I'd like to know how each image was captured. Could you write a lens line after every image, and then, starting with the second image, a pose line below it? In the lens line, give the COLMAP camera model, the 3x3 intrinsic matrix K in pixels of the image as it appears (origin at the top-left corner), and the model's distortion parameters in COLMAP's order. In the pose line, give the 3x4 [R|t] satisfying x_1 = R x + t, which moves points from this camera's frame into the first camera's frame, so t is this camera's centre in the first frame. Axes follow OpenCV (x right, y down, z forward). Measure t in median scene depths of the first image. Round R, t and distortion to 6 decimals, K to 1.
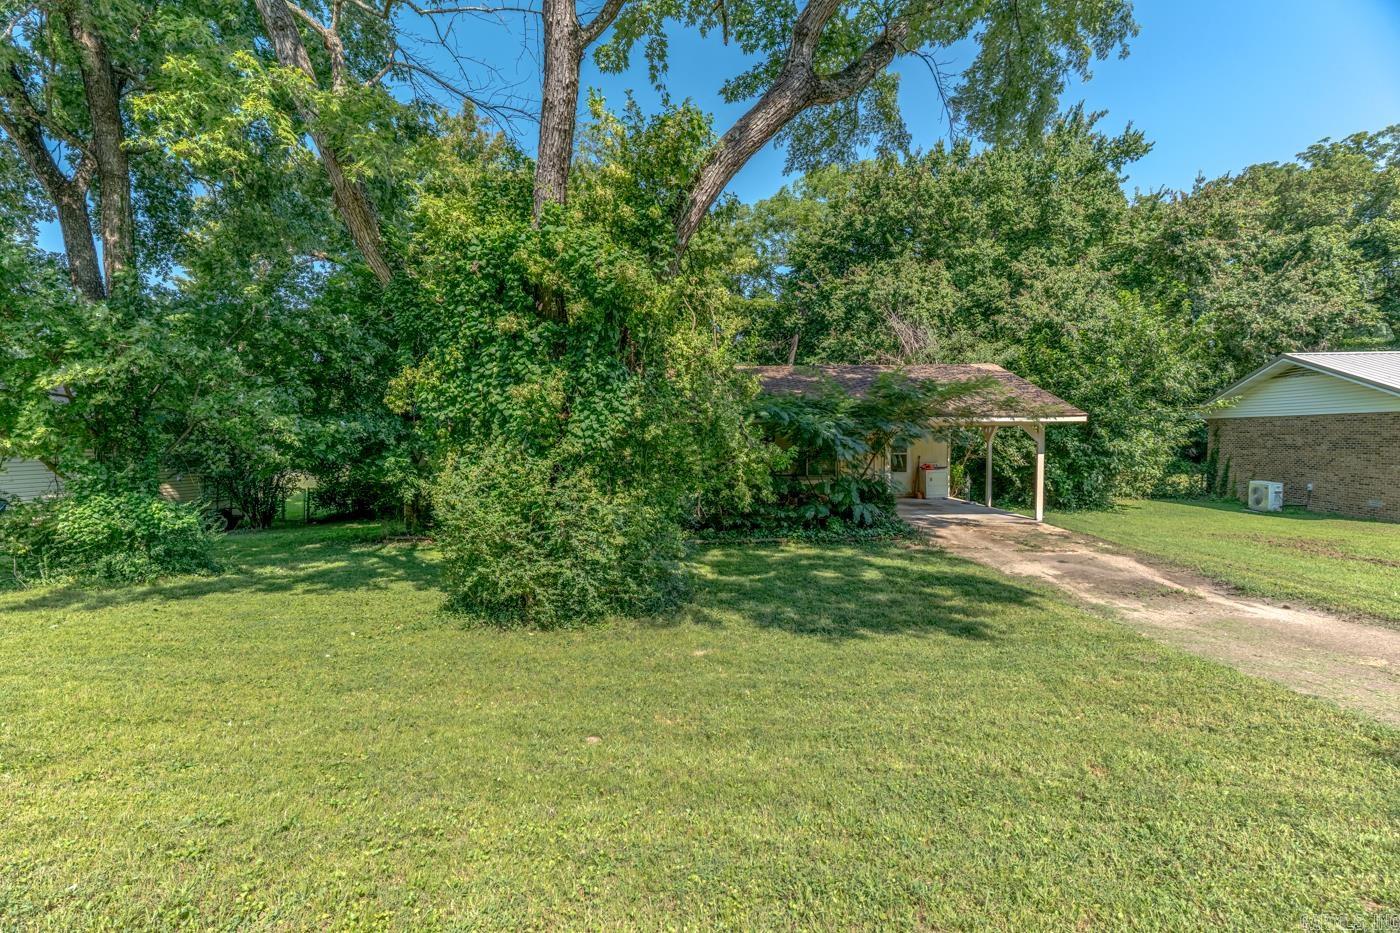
lens RADIAL K [[672.0, 0, 698.1], [0, 672.0, 431.8], [0, 0, 1]] dist [0.001411, -0.000012]
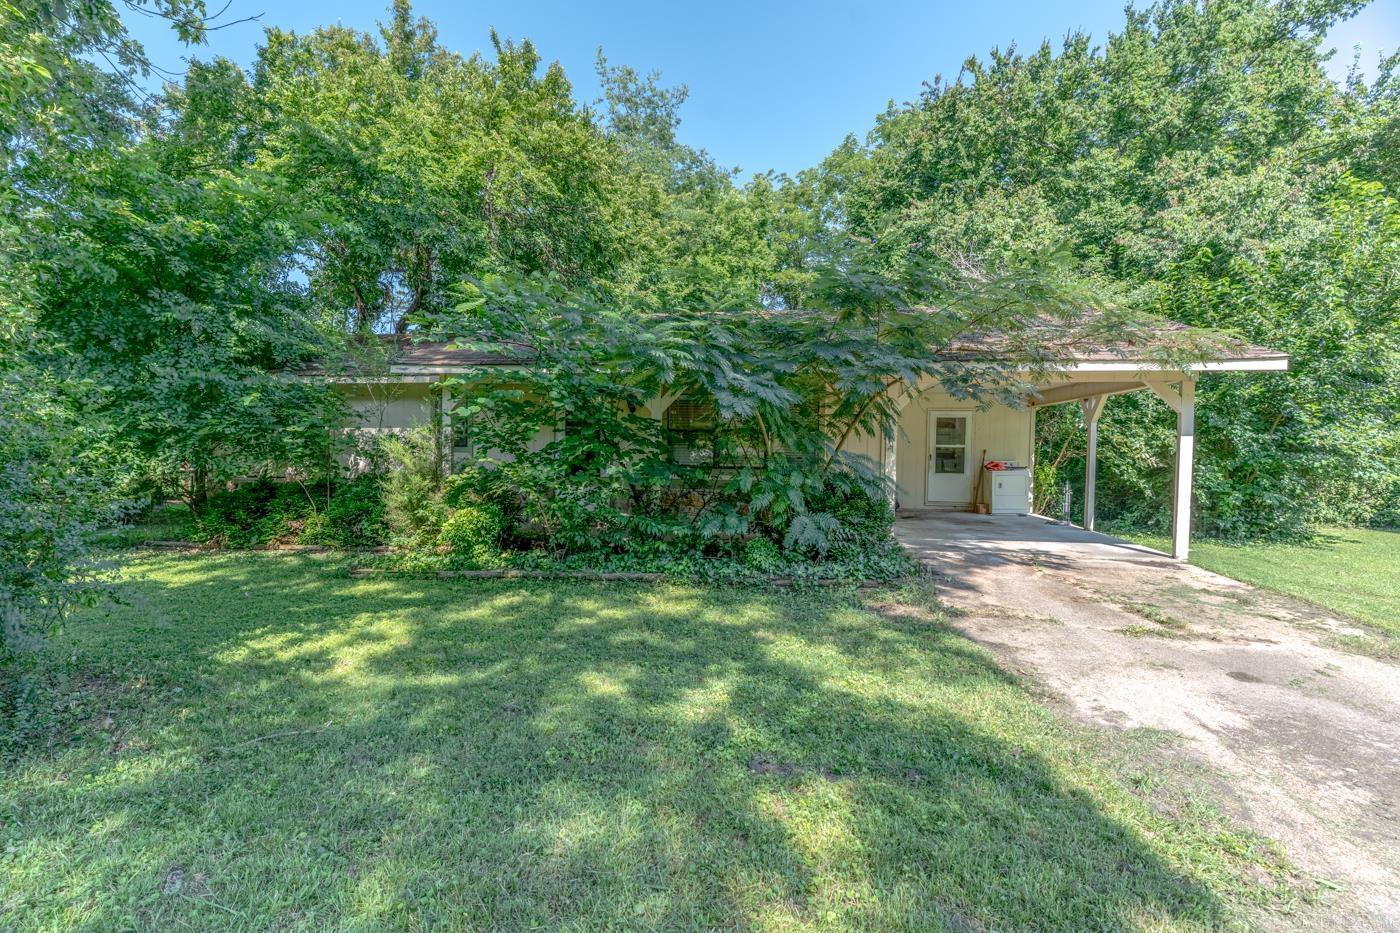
lens RADIAL K [[663.0, 0, 690.3], [0, 663.0, 445.6], [0, 0, 1]] dist [0.001760, -0.005257]
pose [[0.985347, 0.017673, -0.169641, 0.153813], [-0.016983, 0.999841, 0.005523, 0.033053], [0.169712, -0.002561, 0.985490, 0.303207]]
